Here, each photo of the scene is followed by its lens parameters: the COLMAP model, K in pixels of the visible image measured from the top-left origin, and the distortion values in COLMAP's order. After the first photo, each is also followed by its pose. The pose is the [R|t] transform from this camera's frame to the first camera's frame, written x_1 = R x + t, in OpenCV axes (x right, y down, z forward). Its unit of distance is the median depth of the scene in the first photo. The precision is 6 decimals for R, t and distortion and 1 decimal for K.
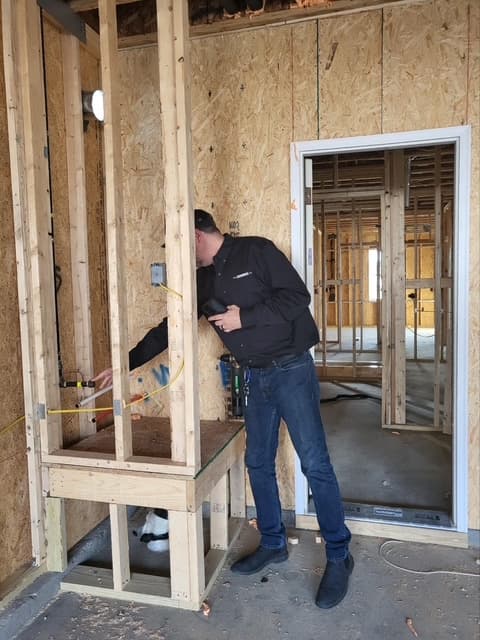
lens RADIAL K [[496.4, 0, 239.5], [0, 496.4, 321.4], [0, 0, 1]] dist [-0.002255, 0.029080]
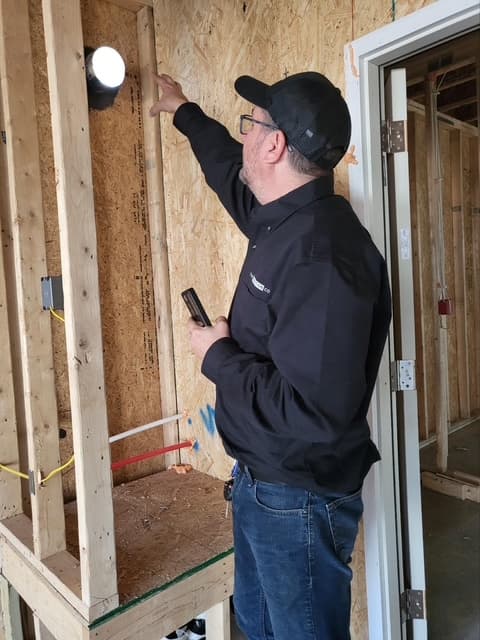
lens RADIAL K [[496.4, 0, 245.3], [0, 496.4, 318.6], [0, 0, 1]] dist [-0.002255, 0.029080]
pose [[0.857122, 0.006190, -0.515077, 0.271903], [-0.004701, 0.999980, 0.004195, -0.043855], [0.515093, -0.001174, 0.857134, 0.408358]]
